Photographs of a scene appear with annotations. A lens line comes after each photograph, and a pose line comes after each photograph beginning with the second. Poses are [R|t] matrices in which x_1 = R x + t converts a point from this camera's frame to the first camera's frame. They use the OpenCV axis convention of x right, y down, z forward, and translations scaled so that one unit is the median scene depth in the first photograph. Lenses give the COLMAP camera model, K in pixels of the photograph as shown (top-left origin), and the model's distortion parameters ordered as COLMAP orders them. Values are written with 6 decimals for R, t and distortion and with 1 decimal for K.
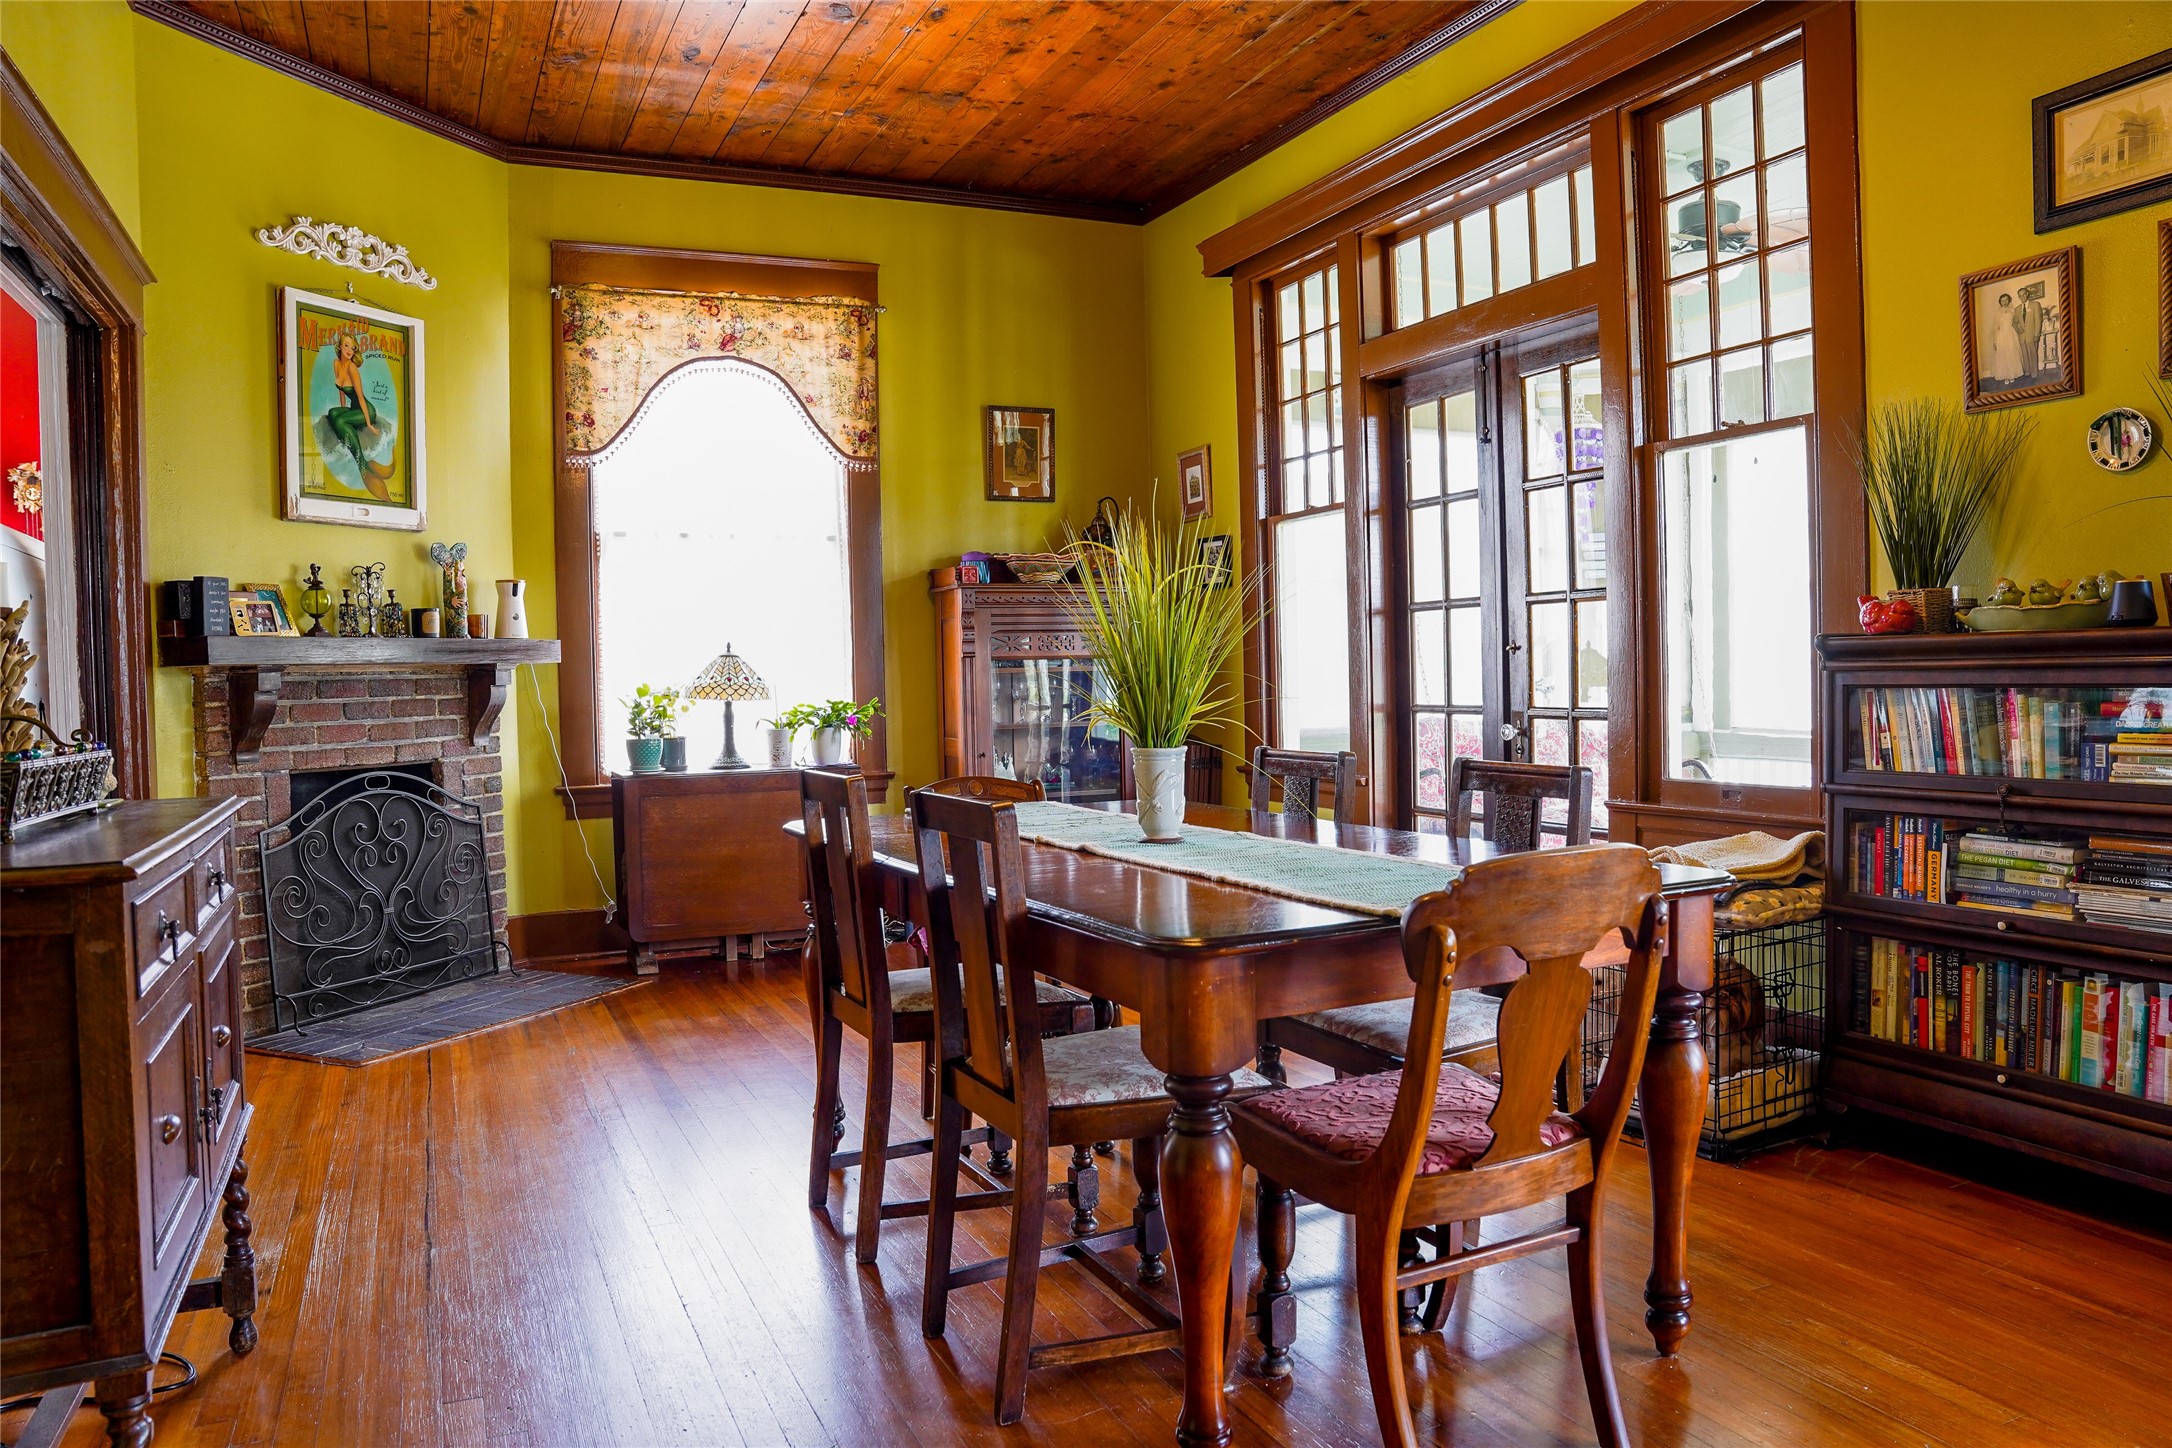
lens RADIAL K [[1561.5, 0, 1086.2], [0, 1561.5, 724.6], [0, 0, 1]] dist [-0.168765, 0.125464]
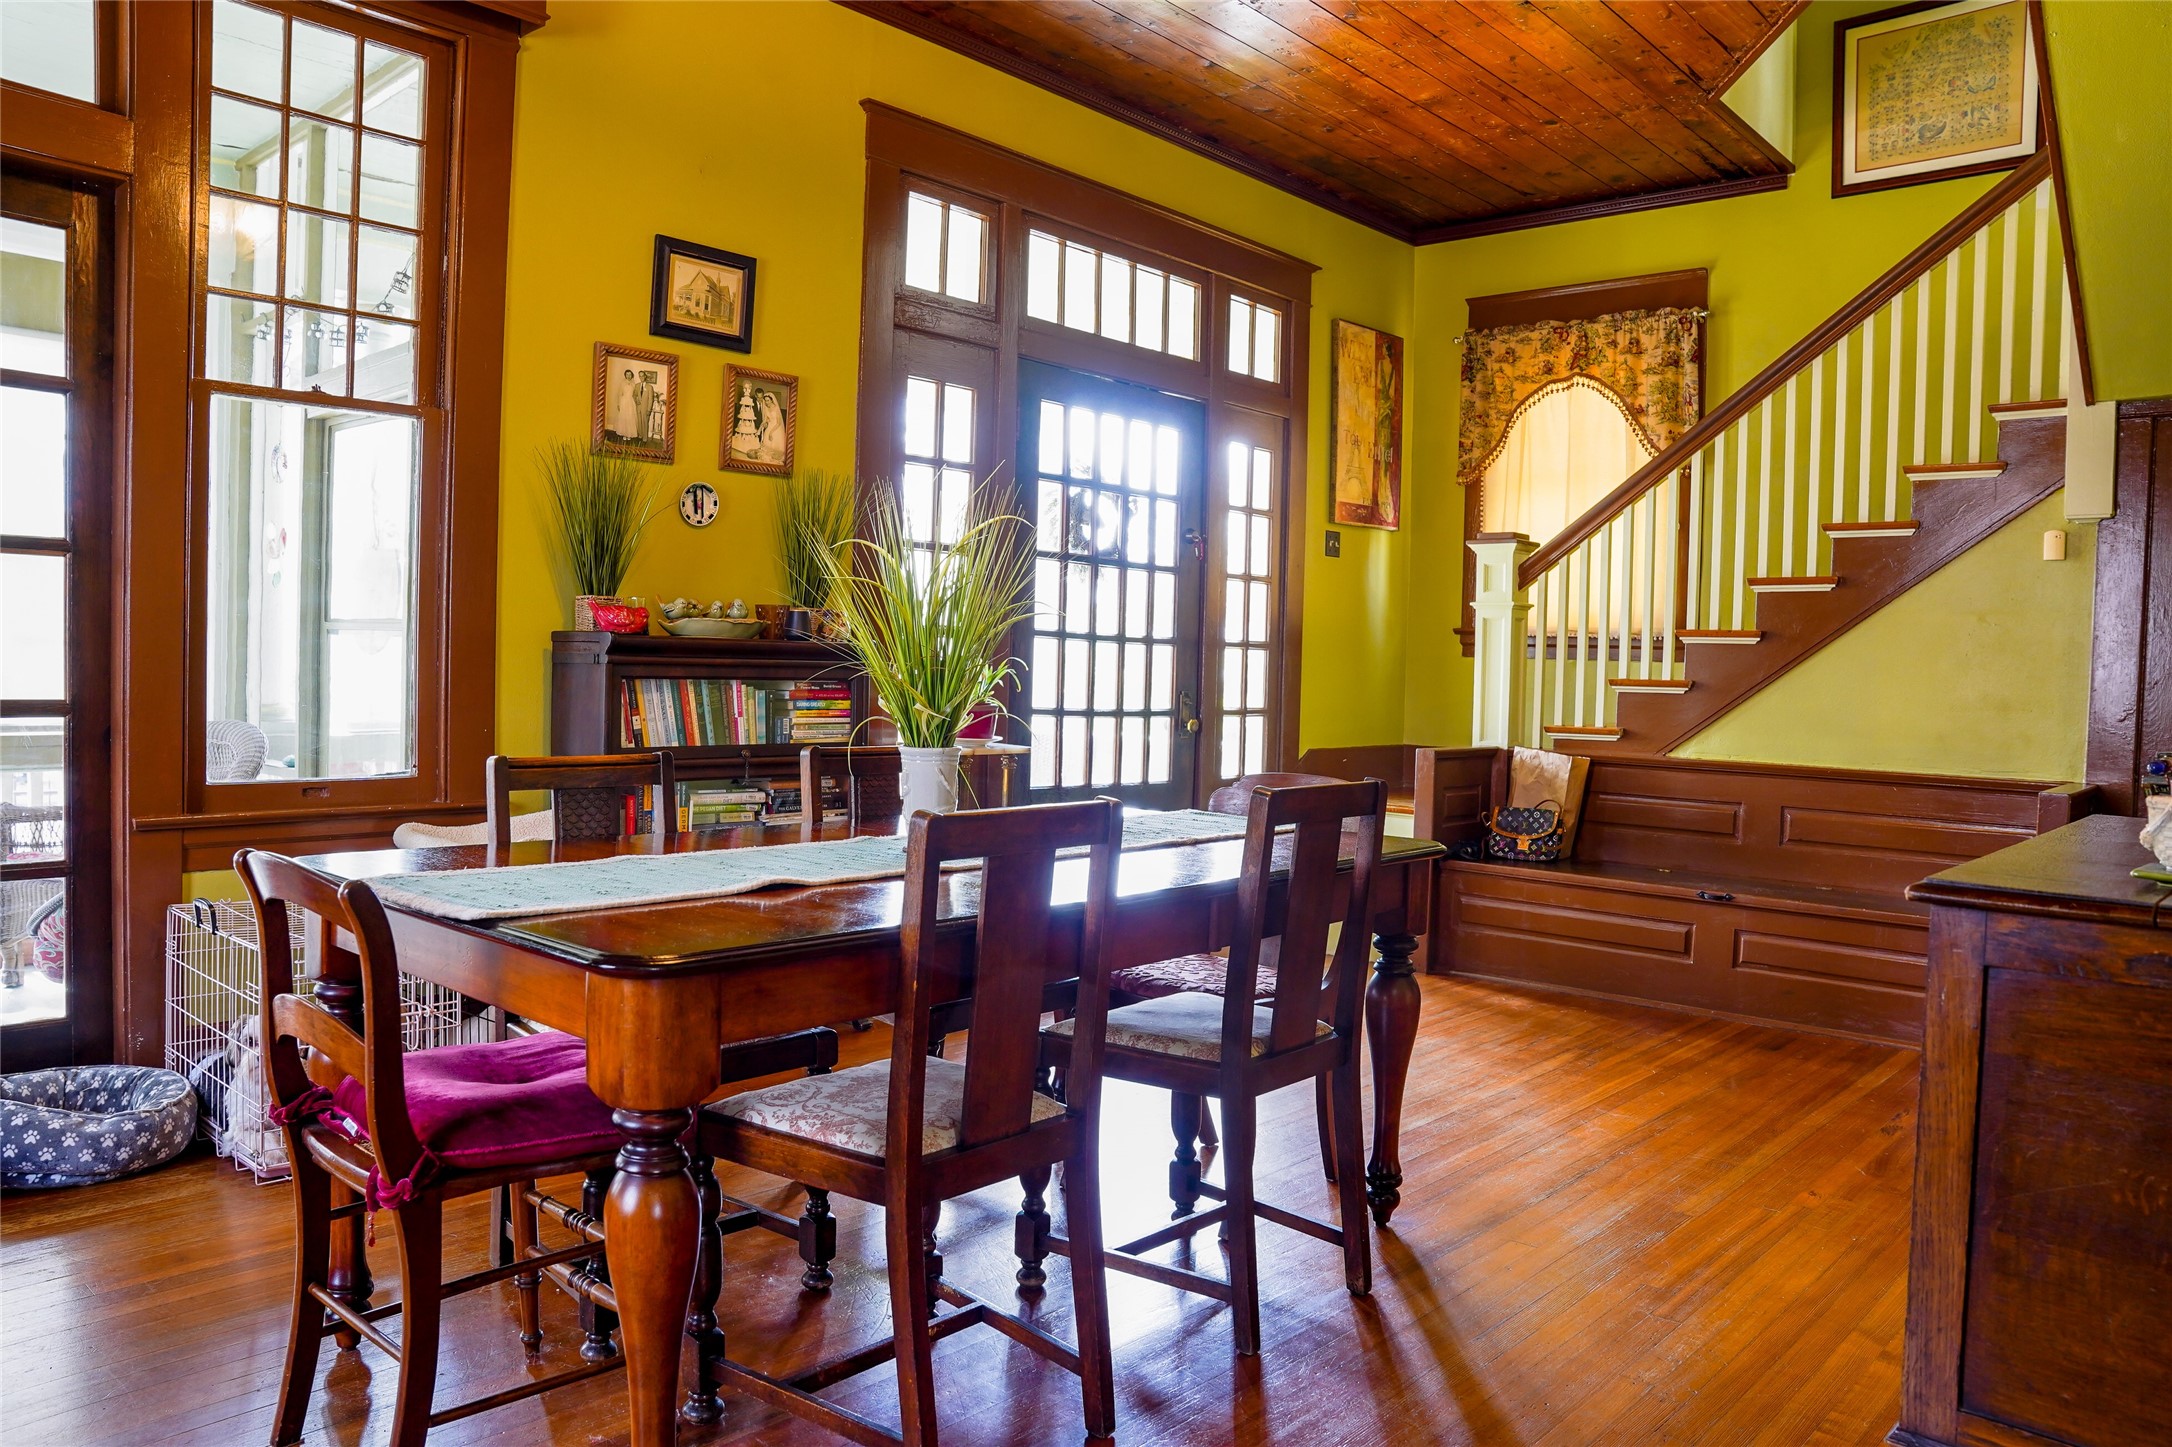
lens RADIAL K [[1561.5, 0, 1103.1], [0, 1561.5, 723.5], [0, 0, 1]] dist [-0.168765, 0.125464]
pose [[-0.408546, -0.019919, 0.912520, -0.770836], [0.013893, 0.999510, 0.028037, -0.018390], [-0.912632, 0.024132, -0.408069, 1.201562]]
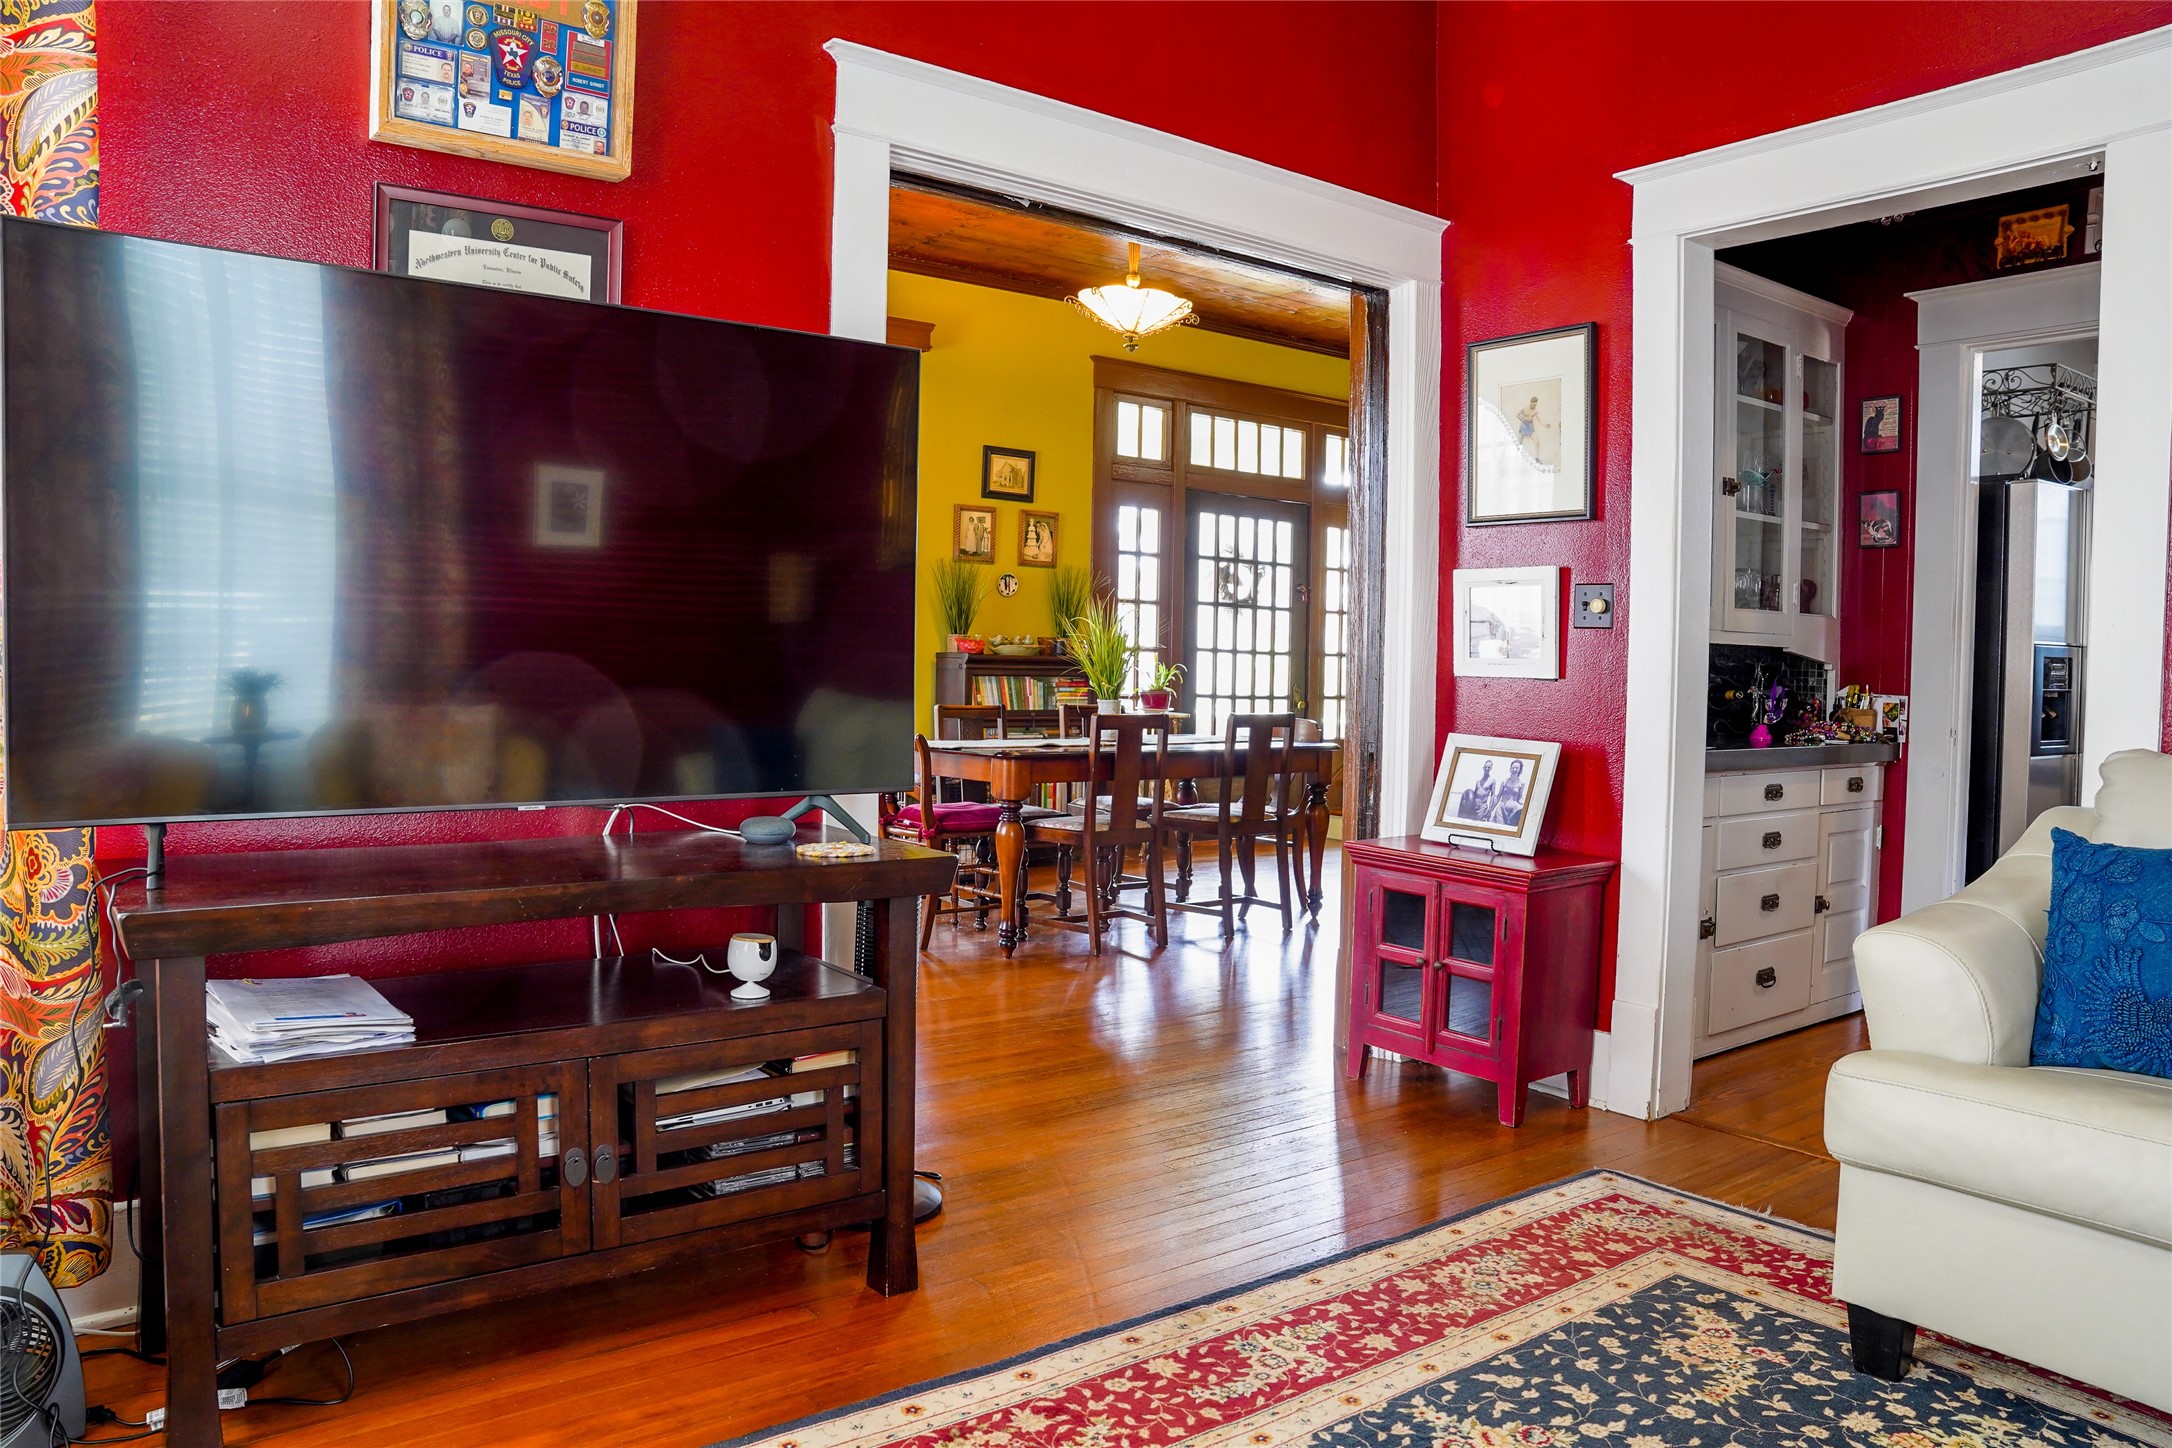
lens RADIAL K [[1561.5, 0, 1079.5], [0, 1561.5, 728.1], [0, 0, 1]] dist [-0.168765, 0.125464]
pose [[-0.231758, -0.017901, 0.972609, -2.003405], [0.020810, 0.999511, 0.023355, 0.004040], [-0.972551, 0.025653, -0.231272, 1.471456]]
